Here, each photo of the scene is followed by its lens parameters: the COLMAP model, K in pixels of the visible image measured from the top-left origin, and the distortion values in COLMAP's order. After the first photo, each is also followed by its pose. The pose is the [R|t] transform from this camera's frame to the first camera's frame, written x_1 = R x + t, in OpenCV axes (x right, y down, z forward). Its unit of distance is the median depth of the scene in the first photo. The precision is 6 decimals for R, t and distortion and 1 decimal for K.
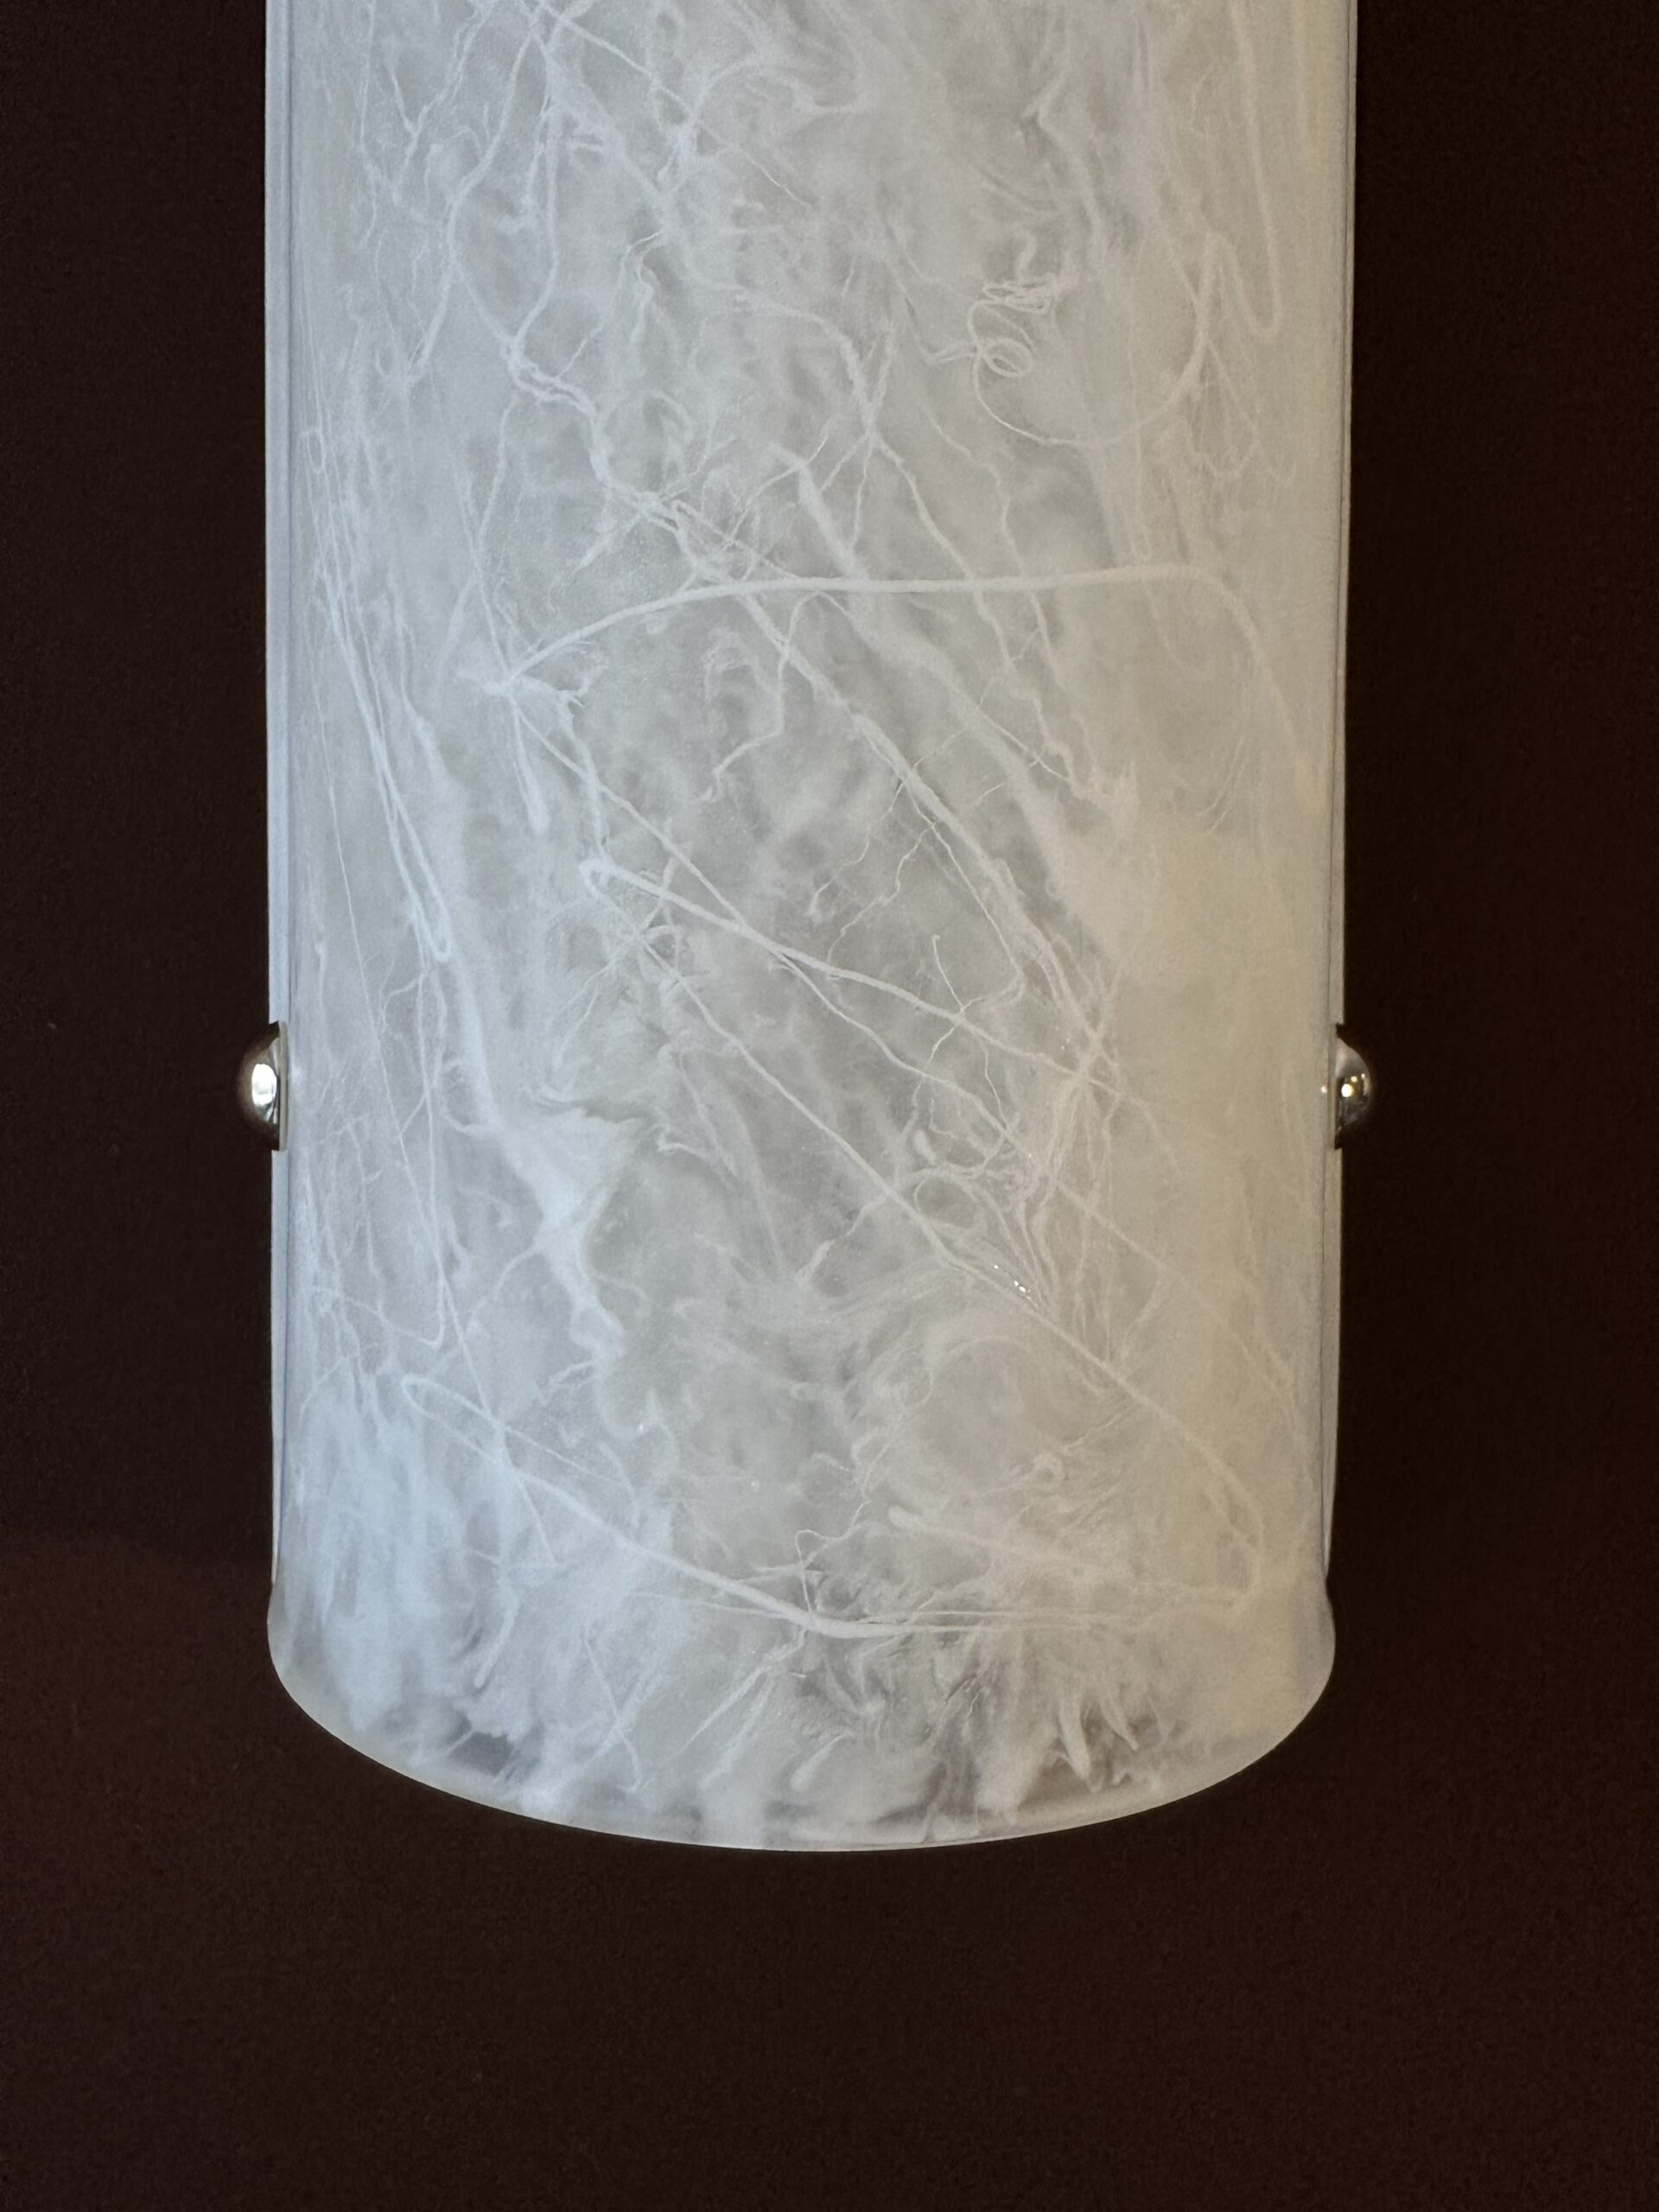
lens RADIAL K [[1934.8, 0, 725.9], [0, 1934.8, 1057.4], [0, 0, 1]] dist [-0.004889, -0.004478]
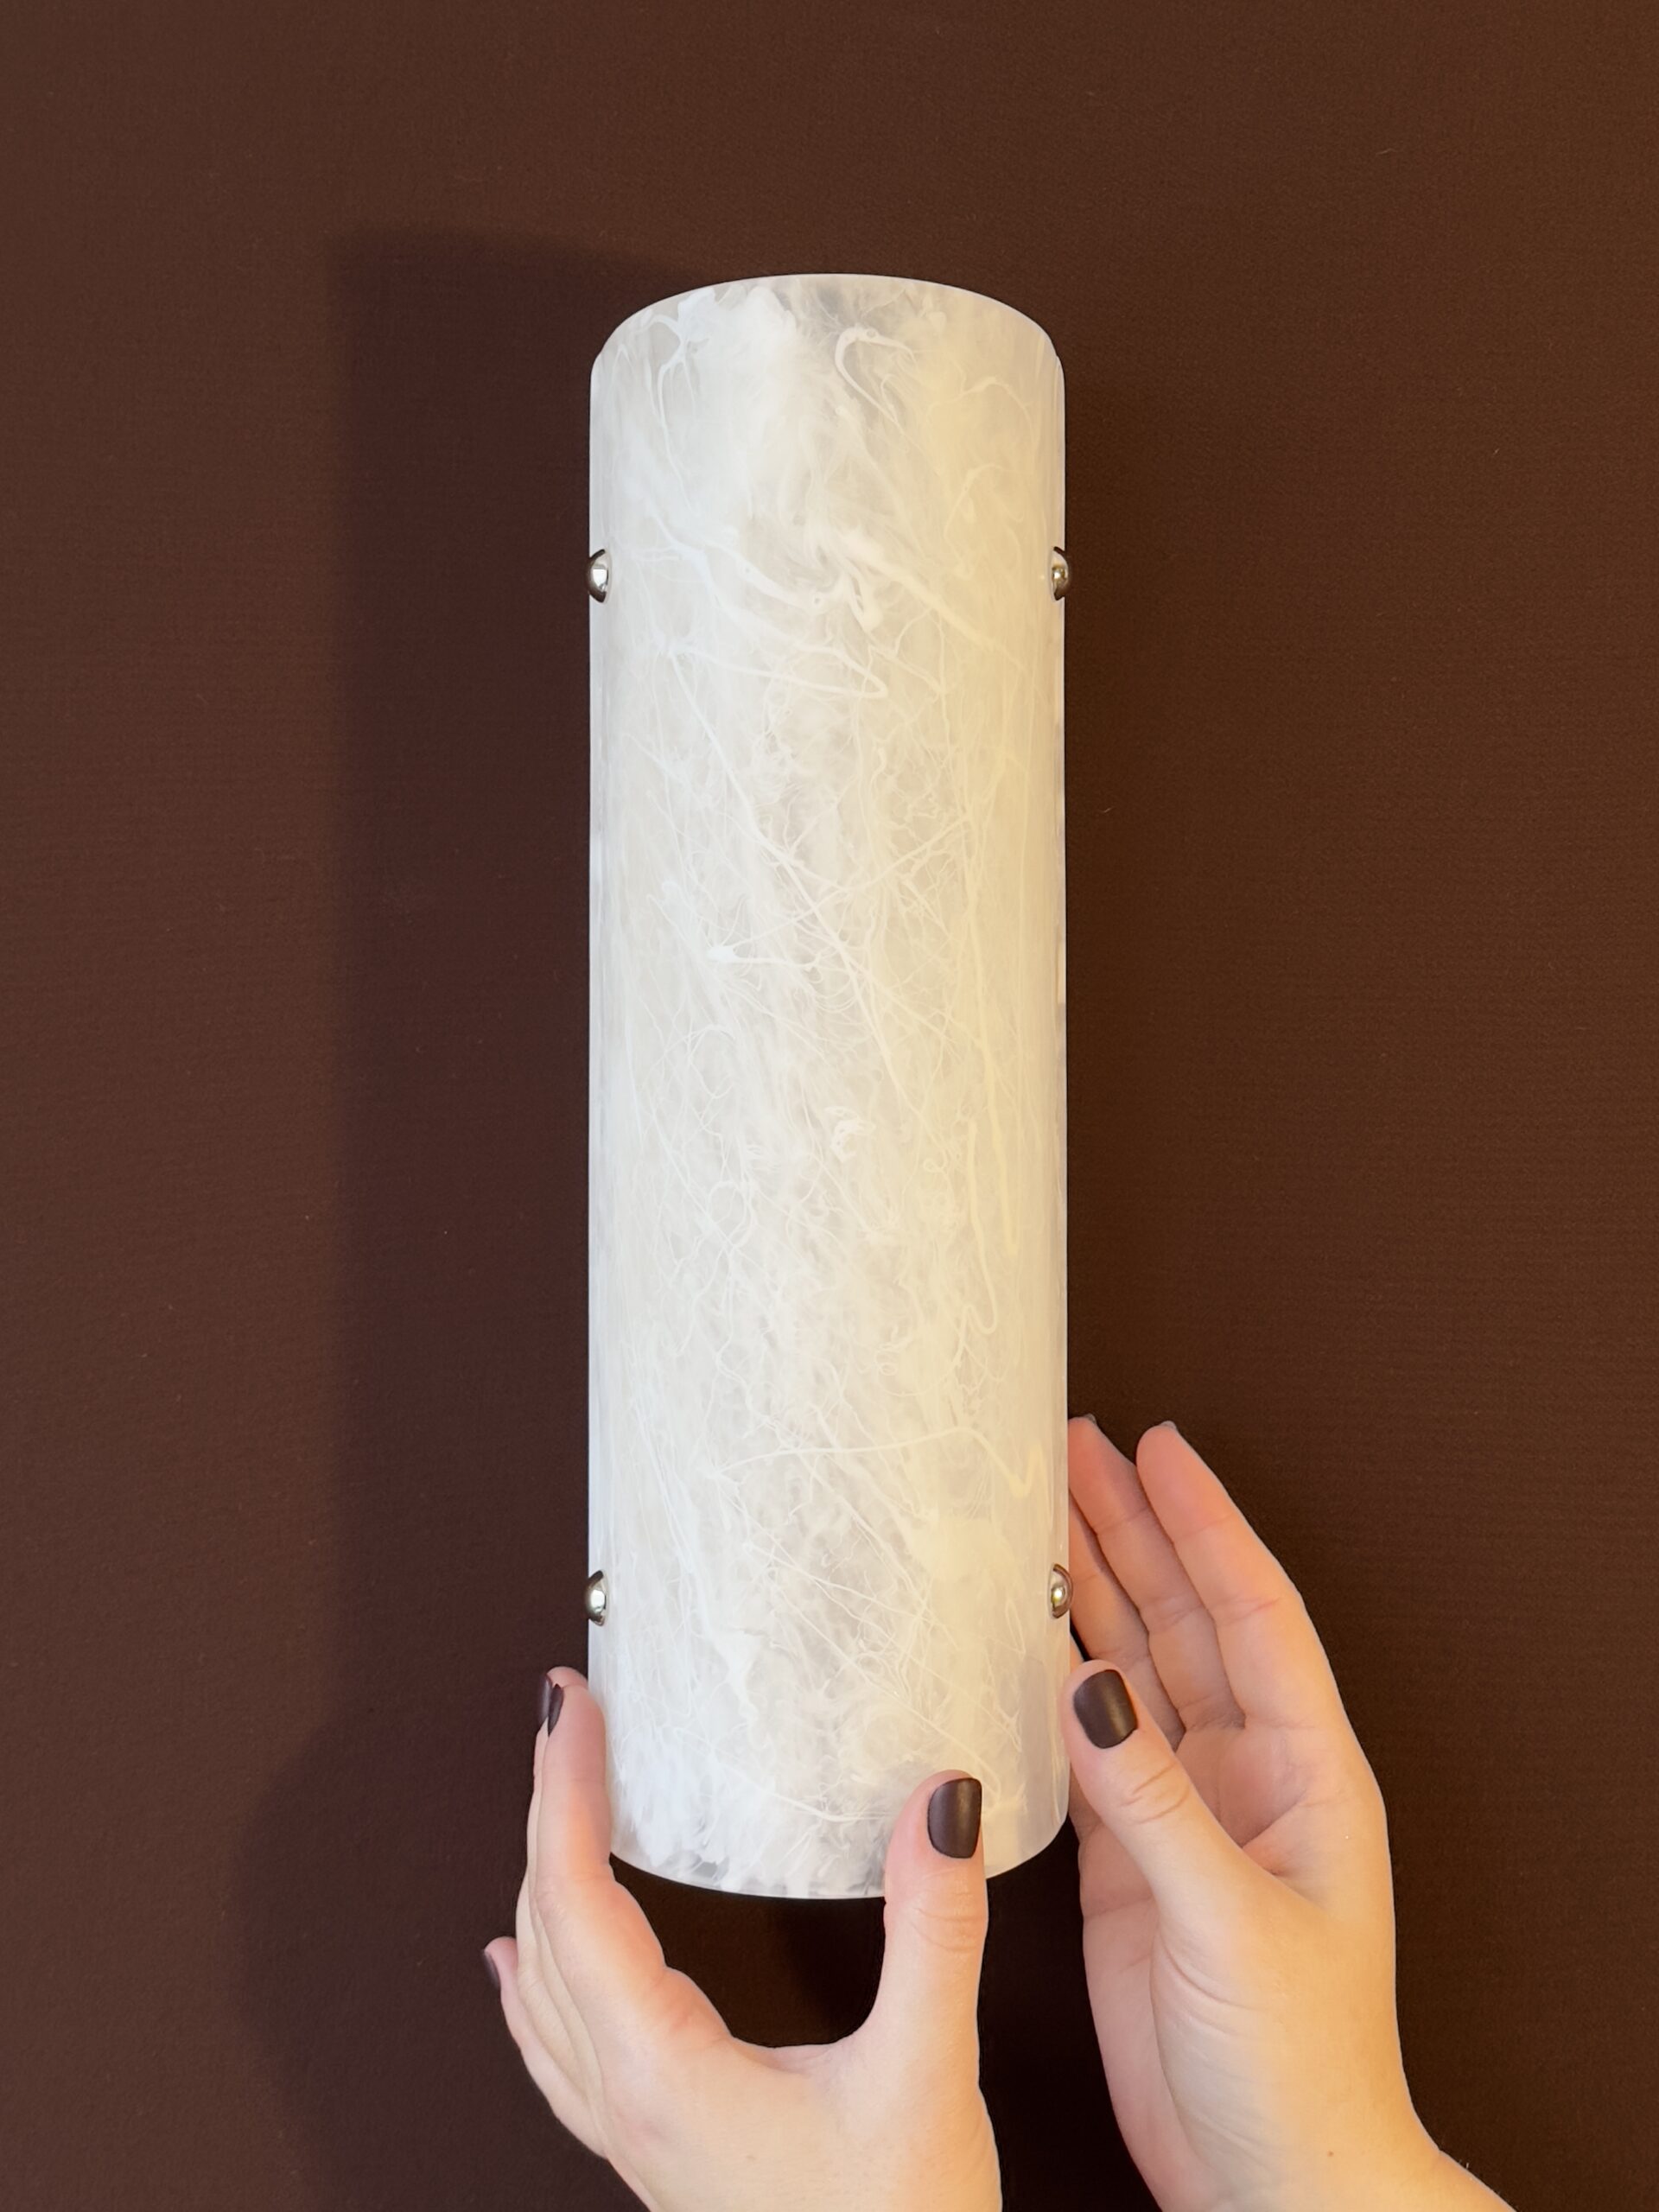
lens RADIAL K [[2431.1, 0, 831.4], [0, 2431.1, 1066.5], [0, 0, 1]] dist [0.089603, 0.002377]
pose [[0.999760, -0.005726, 0.021159, -0.015864], [0.007392, 0.996803, -0.079560, -0.518386], [-0.020636, 0.079697, 0.996605, -2.670520]]
